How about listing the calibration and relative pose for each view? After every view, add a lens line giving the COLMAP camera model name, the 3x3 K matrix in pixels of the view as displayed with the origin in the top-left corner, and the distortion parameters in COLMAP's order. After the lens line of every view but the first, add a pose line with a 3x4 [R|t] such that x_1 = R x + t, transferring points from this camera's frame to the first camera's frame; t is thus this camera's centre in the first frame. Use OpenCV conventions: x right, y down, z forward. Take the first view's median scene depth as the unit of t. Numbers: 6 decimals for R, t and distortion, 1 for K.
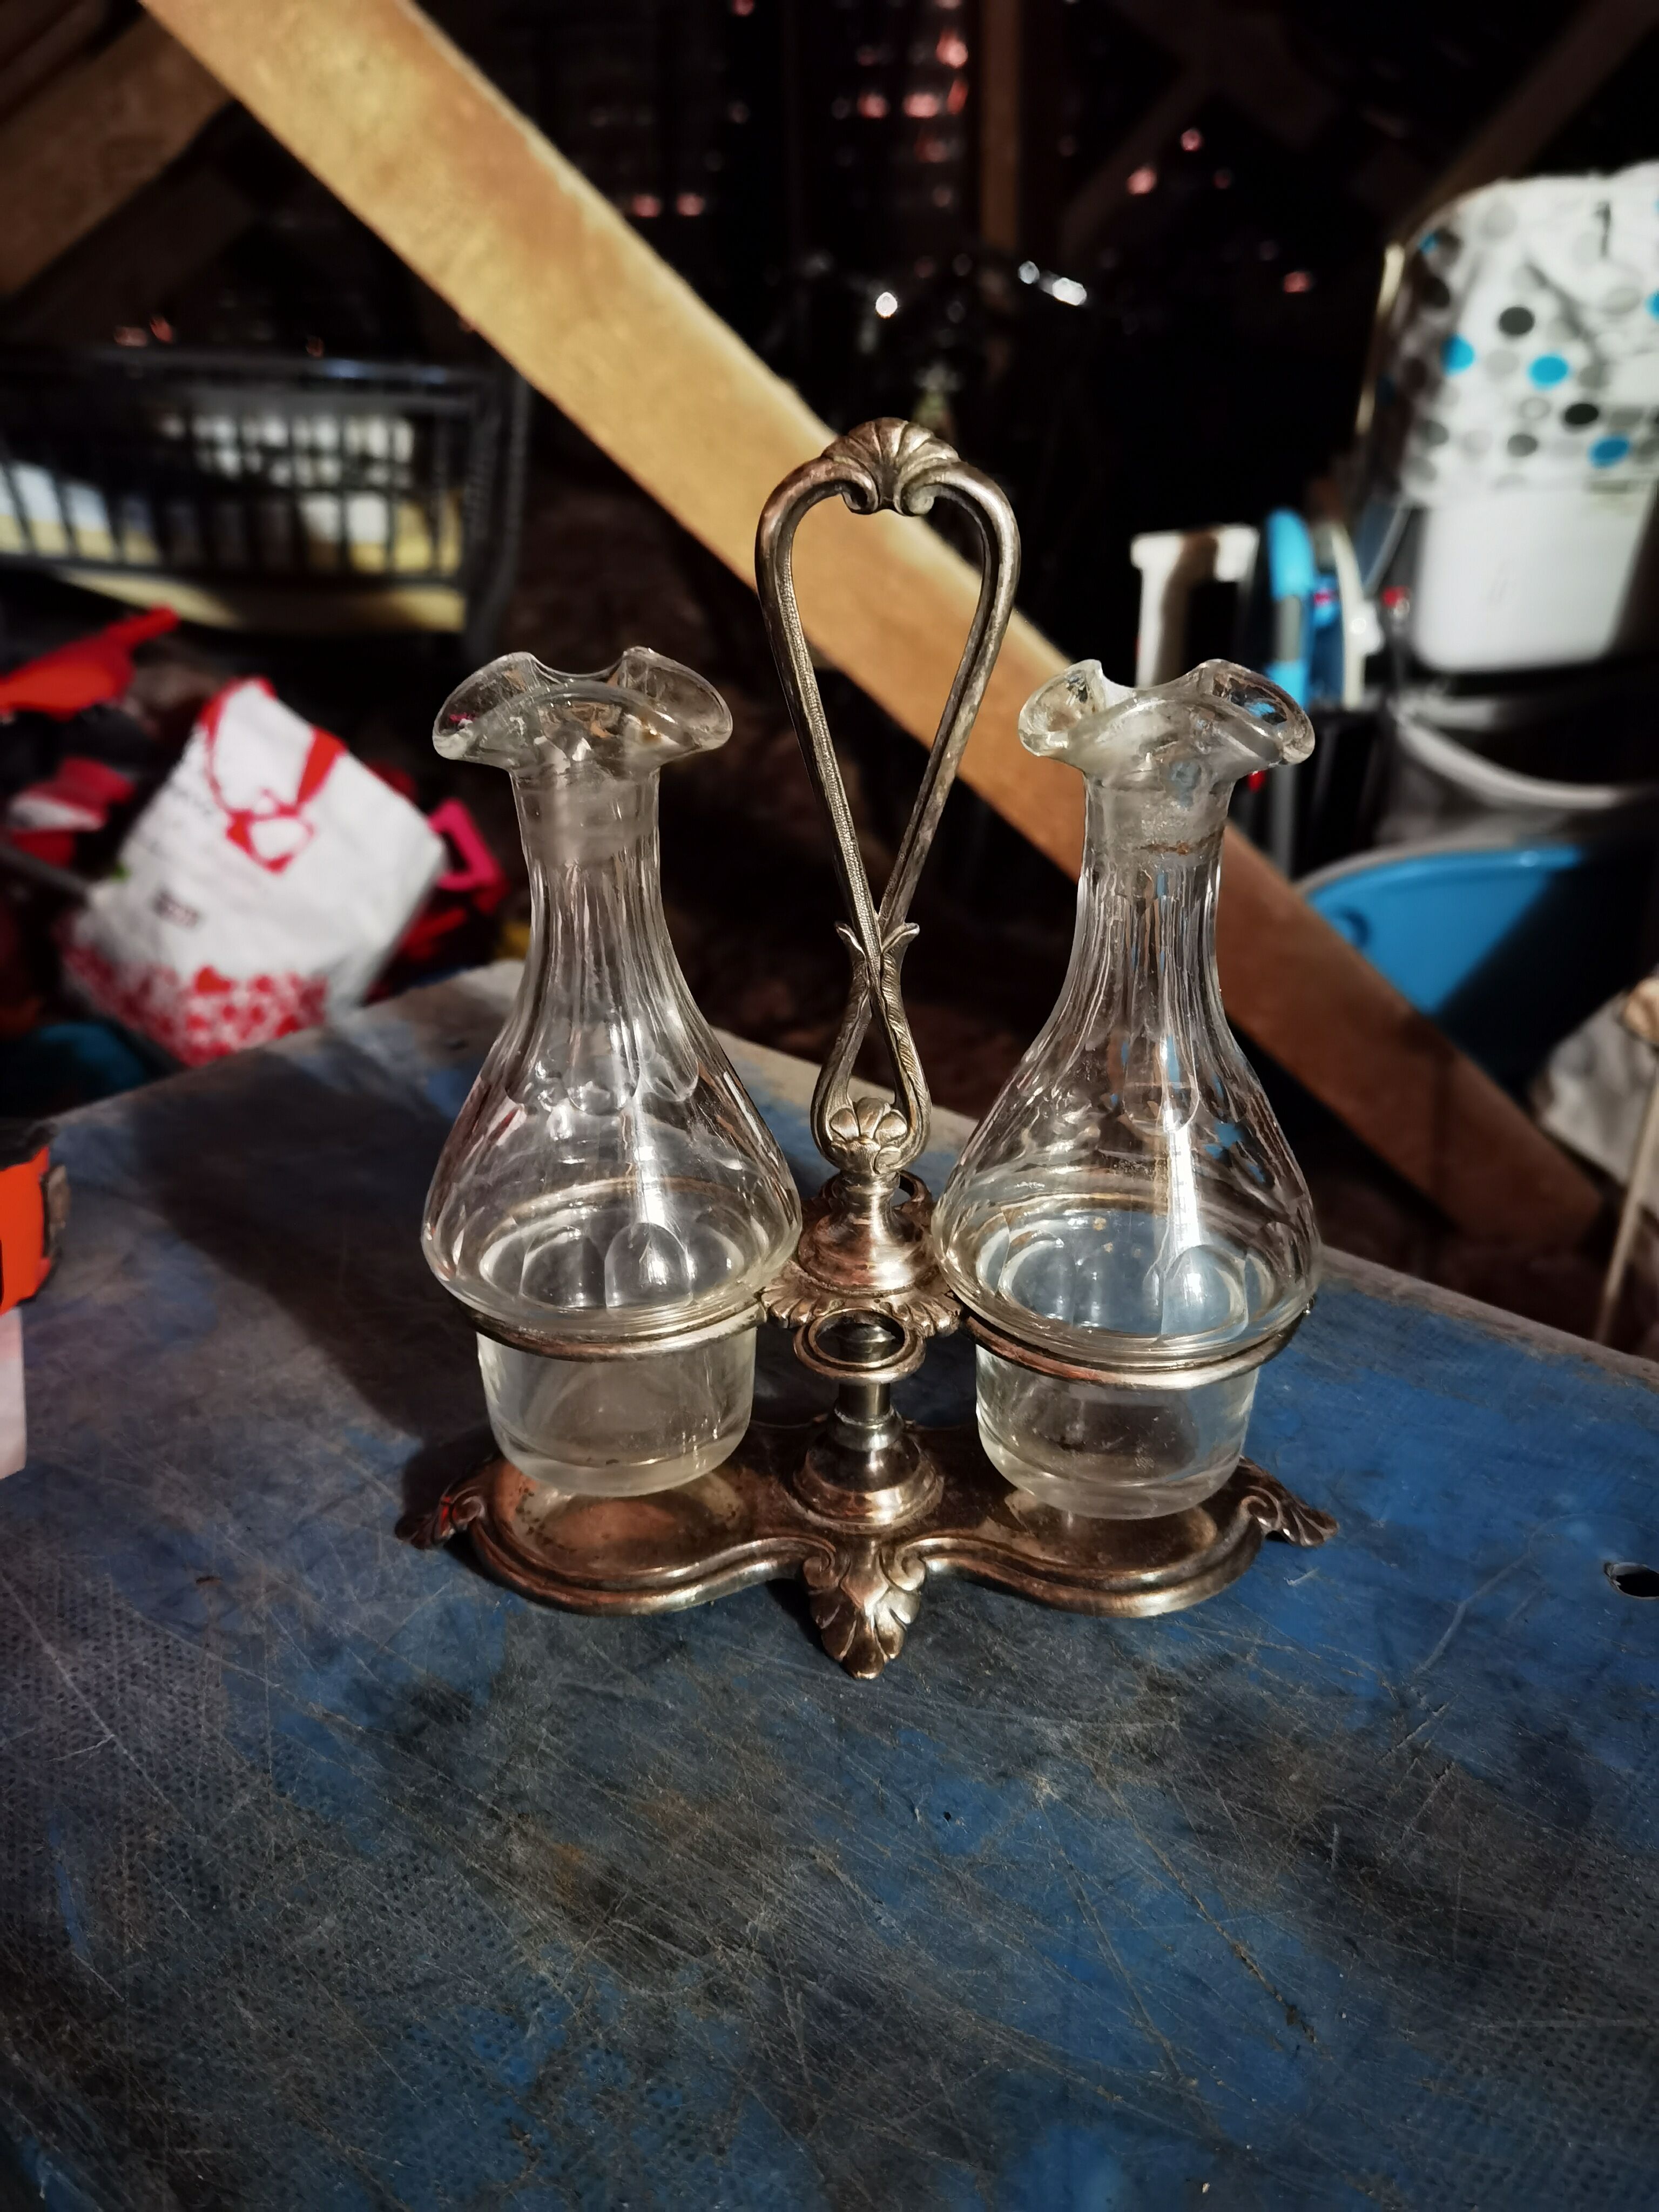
lens RADIAL K [[1821.3, 0, 824.4], [0, 1821.3, 1094.5], [0, 0, 1]] dist [0.030136, -0.074719]
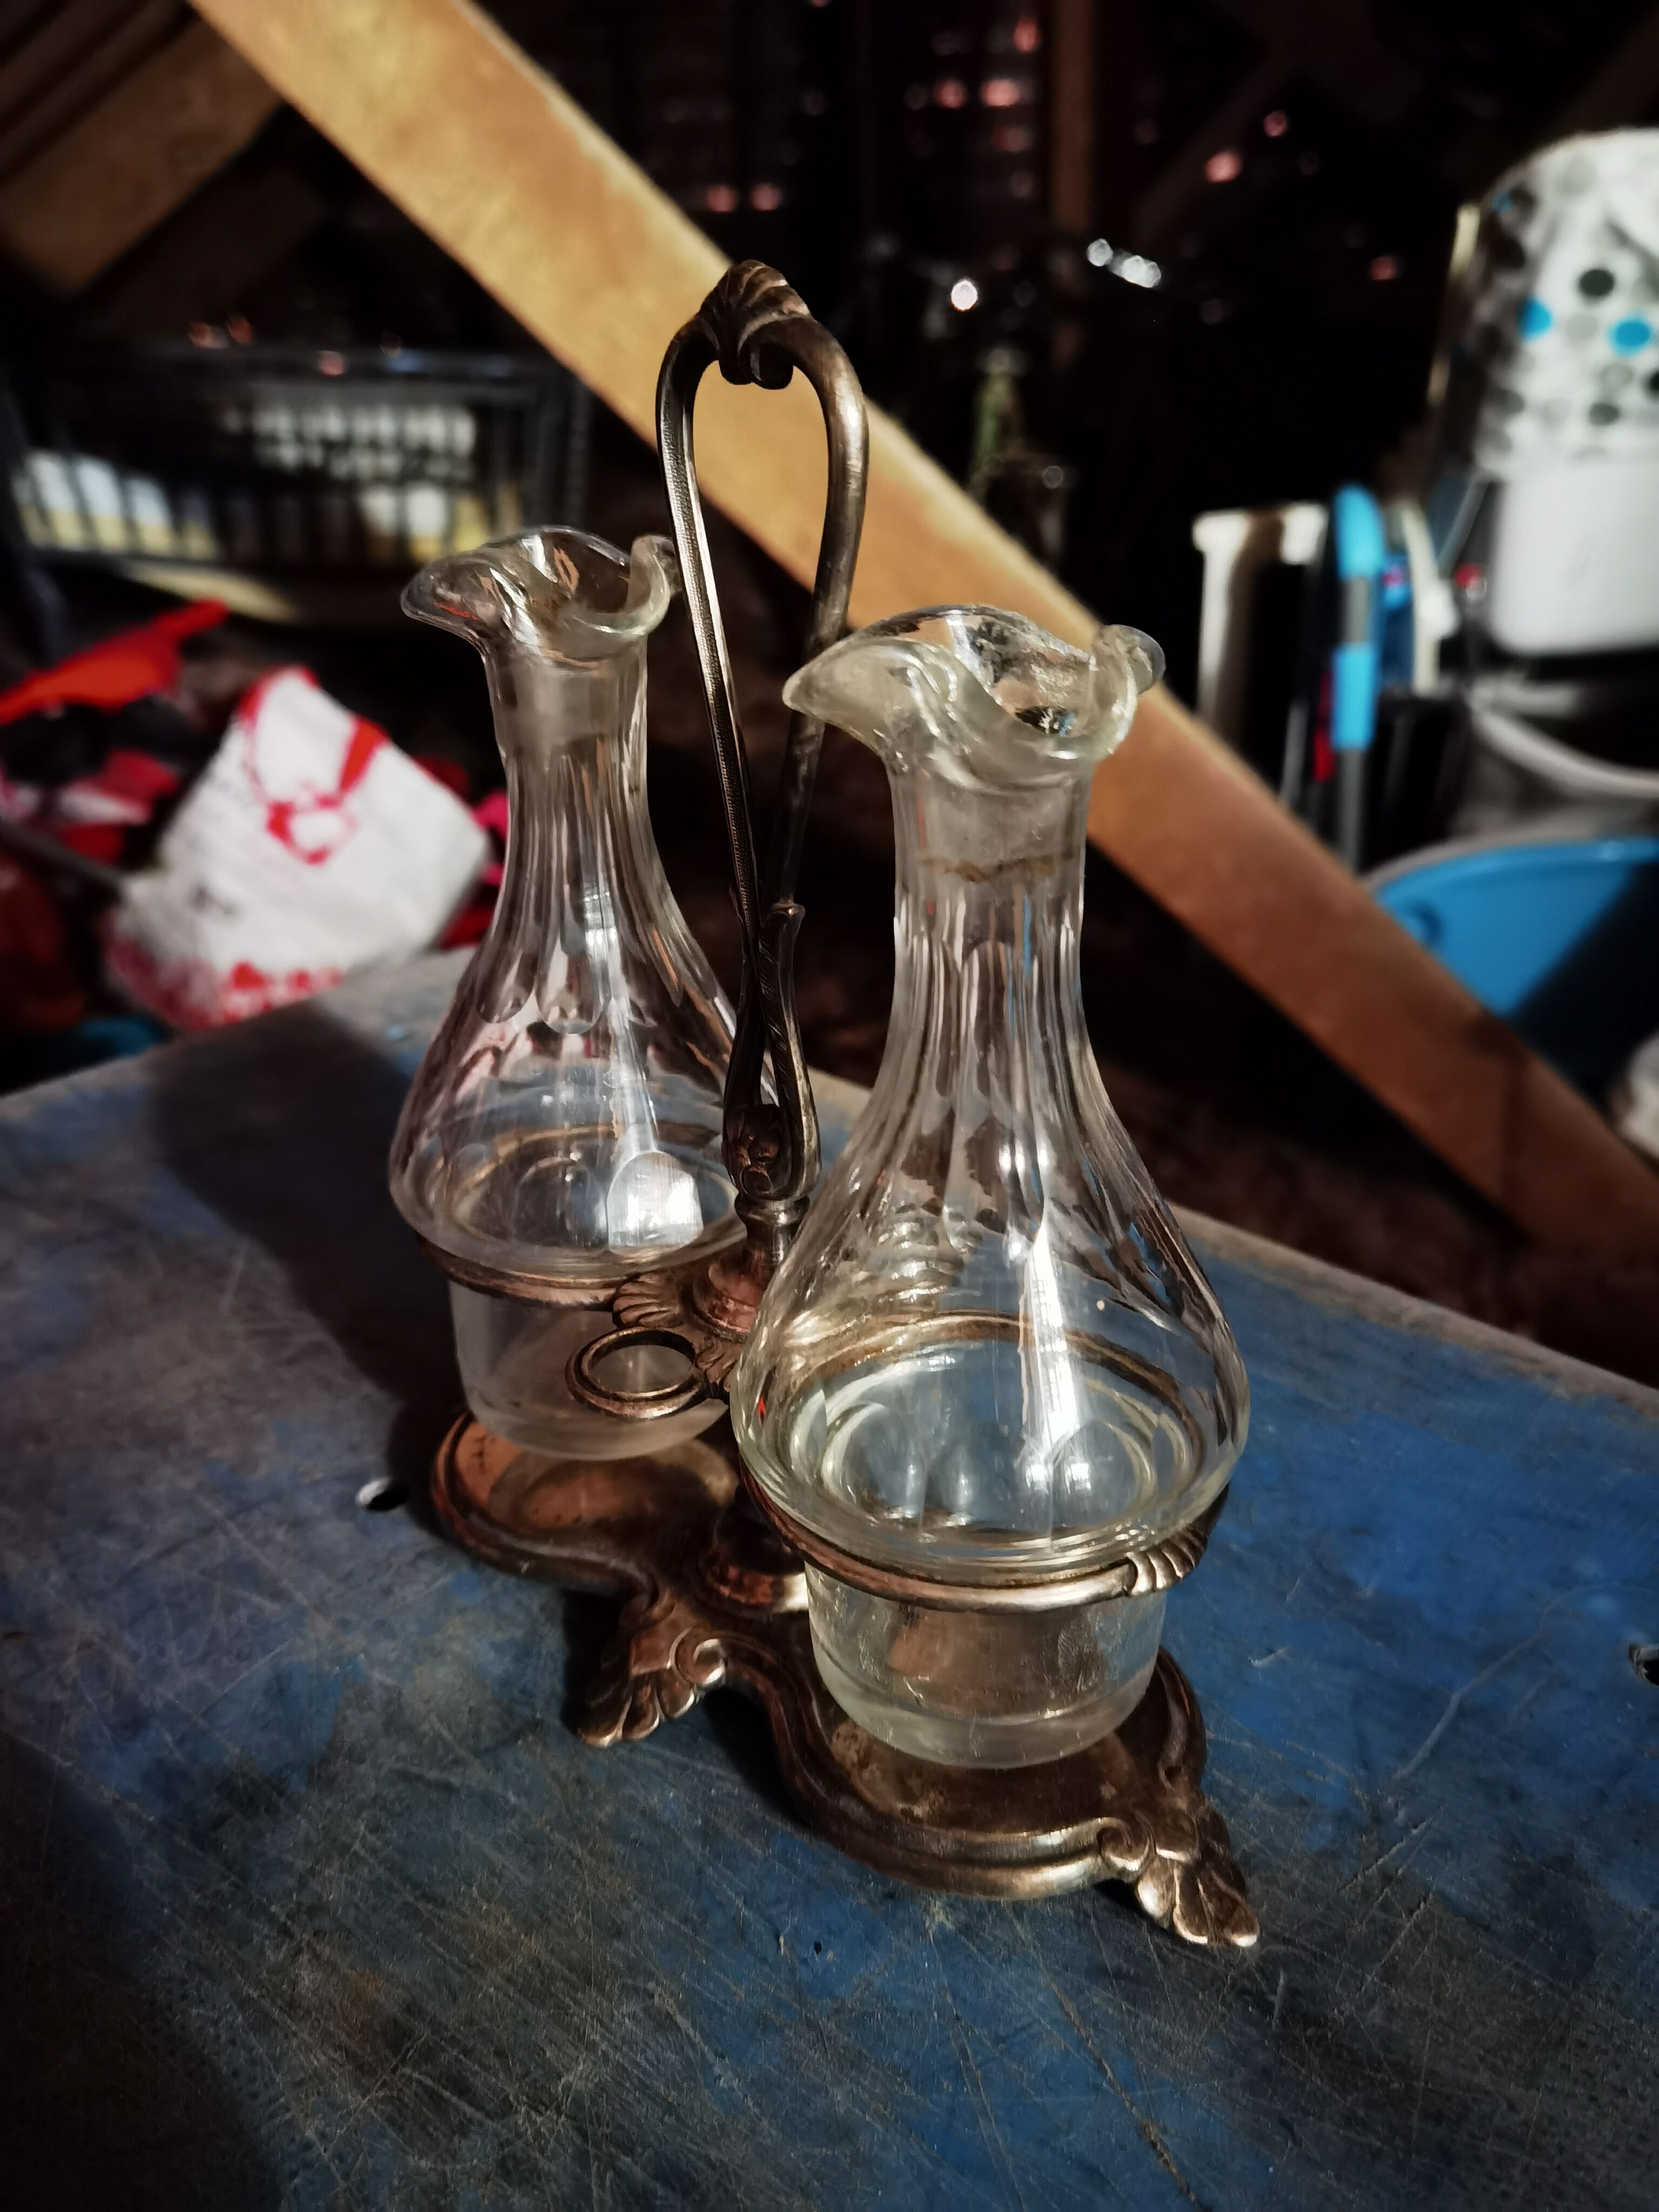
lens RADIAL K [[1821.3, 0, 833.8], [0, 1821.3, 1096.1], [0, 0, 1]] dist [0.030136, -0.074719]
pose [[0.999126, 0.005865, -0.041375, 0.088760], [-0.005873, 0.999983, -0.000054, 0.003448], [0.041374, 0.000297, 0.999144, 0.133861]]
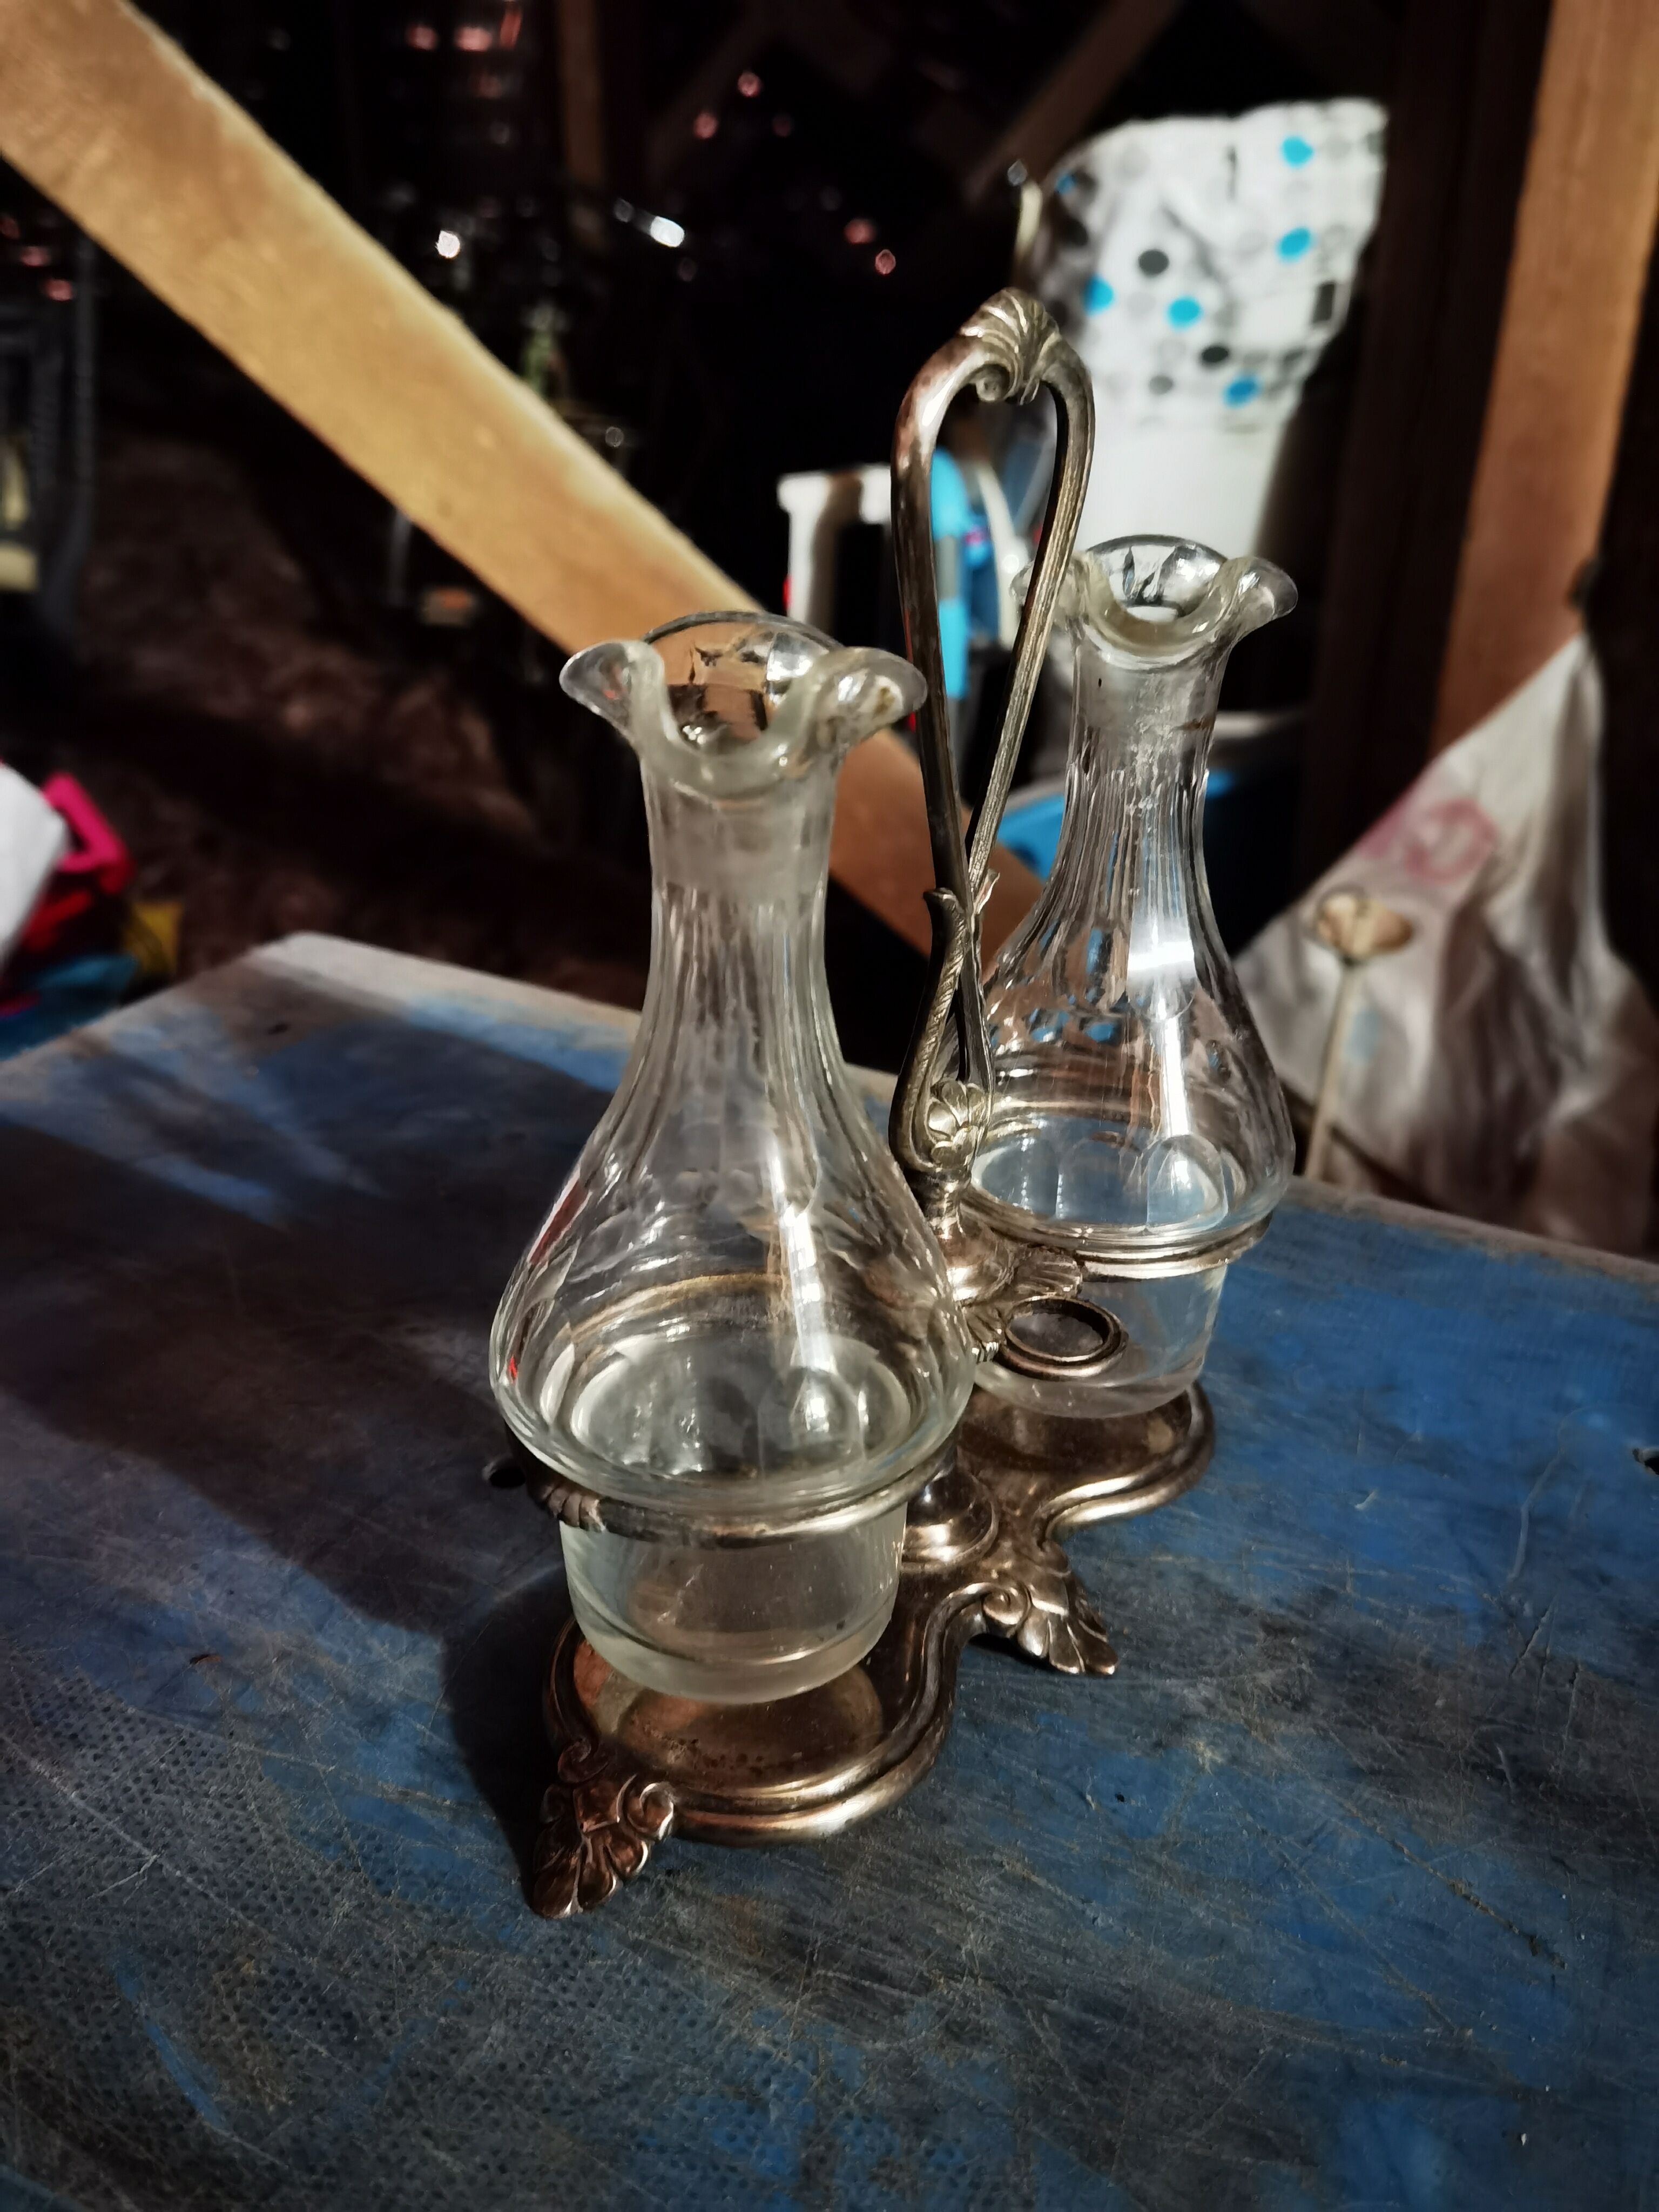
lens RADIAL K [[1821.3, 0, 810.3], [0, 1821.3, 1100.4], [0, 0, 1]] dist [0.030136, -0.074719]
pose [[0.974779, -0.076060, 0.209810, -0.213622], [0.070663, 0.996951, 0.033113, -0.004532], [-0.211688, -0.017453, 0.977181, 0.099929]]
